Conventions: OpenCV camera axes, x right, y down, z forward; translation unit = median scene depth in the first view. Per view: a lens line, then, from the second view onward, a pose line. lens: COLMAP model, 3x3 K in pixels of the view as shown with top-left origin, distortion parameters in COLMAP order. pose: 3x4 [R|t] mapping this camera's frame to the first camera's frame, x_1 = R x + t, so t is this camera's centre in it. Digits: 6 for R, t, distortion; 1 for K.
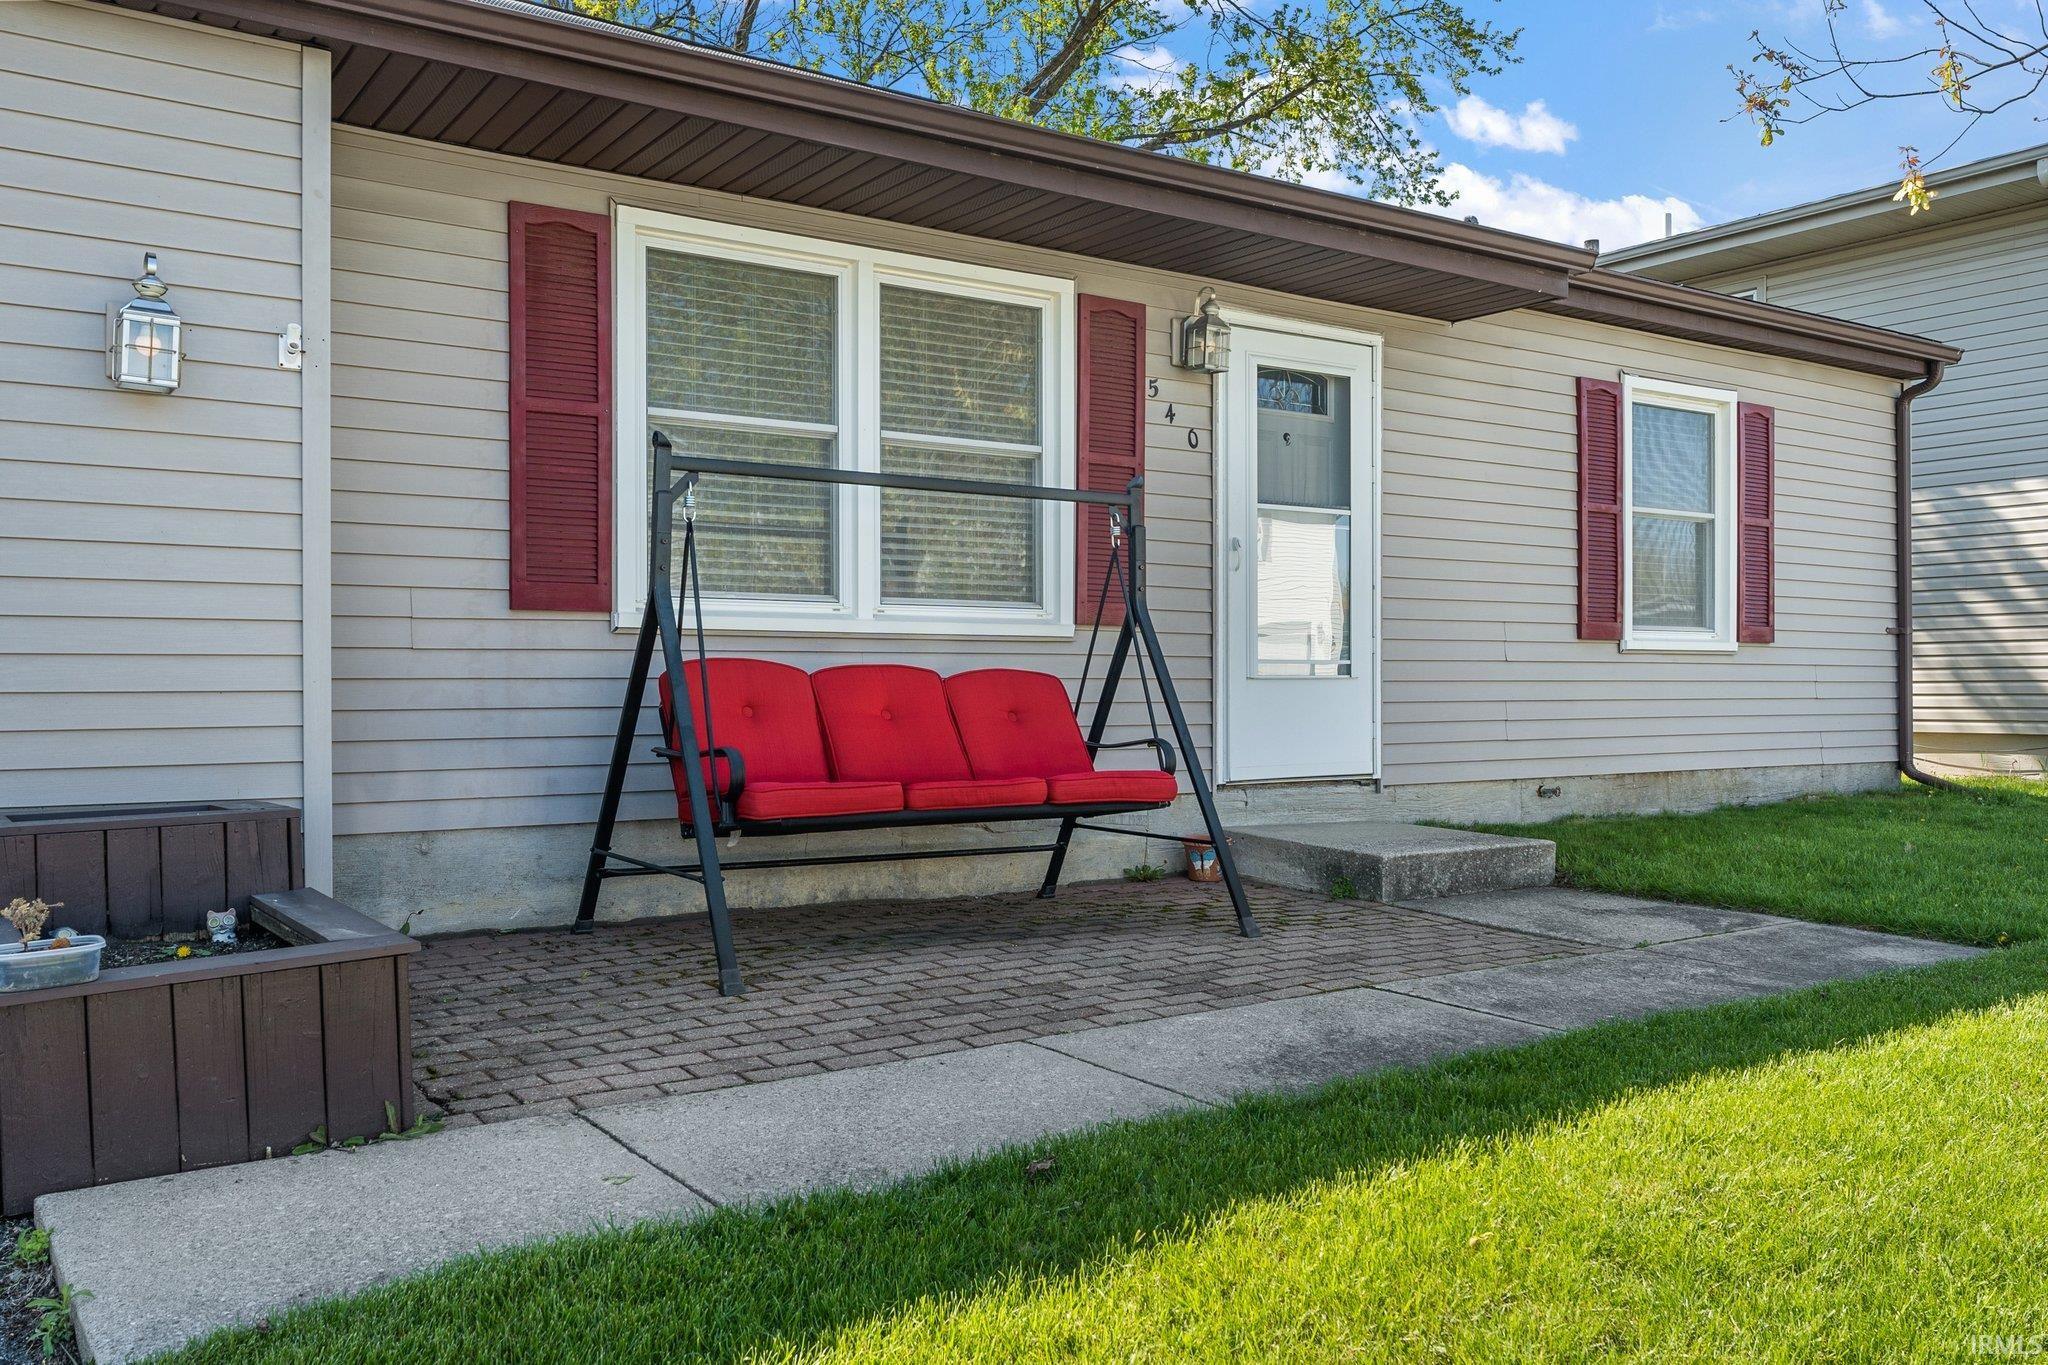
lens RADIAL K [[1681.1, 0, 1026.4], [0, 1681.1, 685.0], [0, 0, 1]] dist [0.008011, 0.005021]
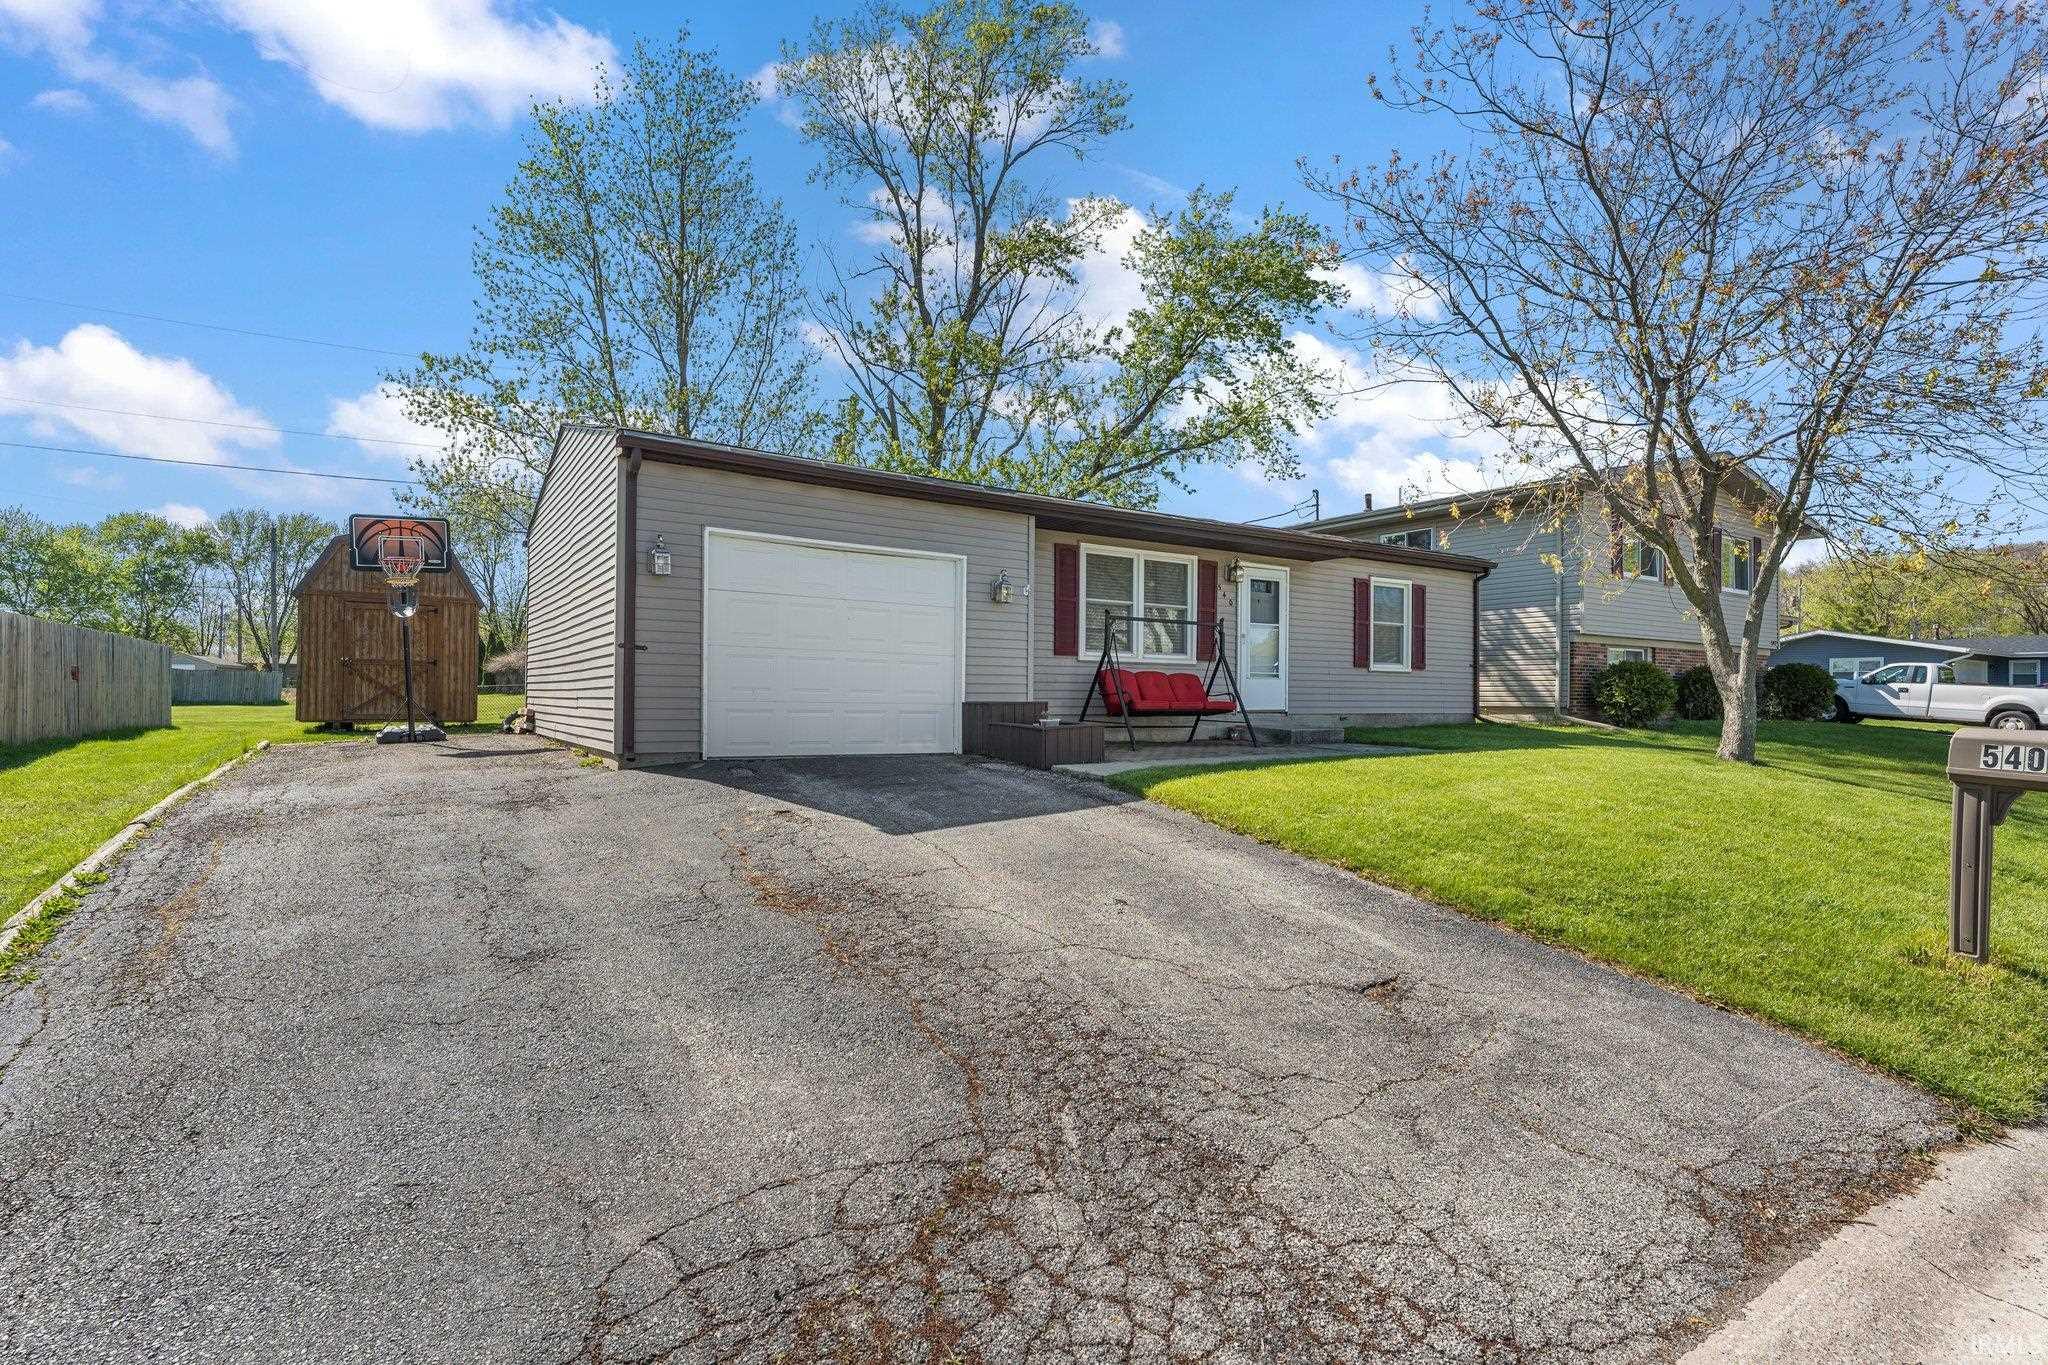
lens RADIAL K [[949.0, 0, 1017.6], [0, 949.0, 700.6], [0, 0, 1]] dist [-0.000264, -0.000064]
pose [[0.999237, 0.008808, -0.038041, -0.236157], [-0.008656, 0.999954, 0.004174, 0.035823], [0.038076, -0.003842, 0.999267, -0.819683]]
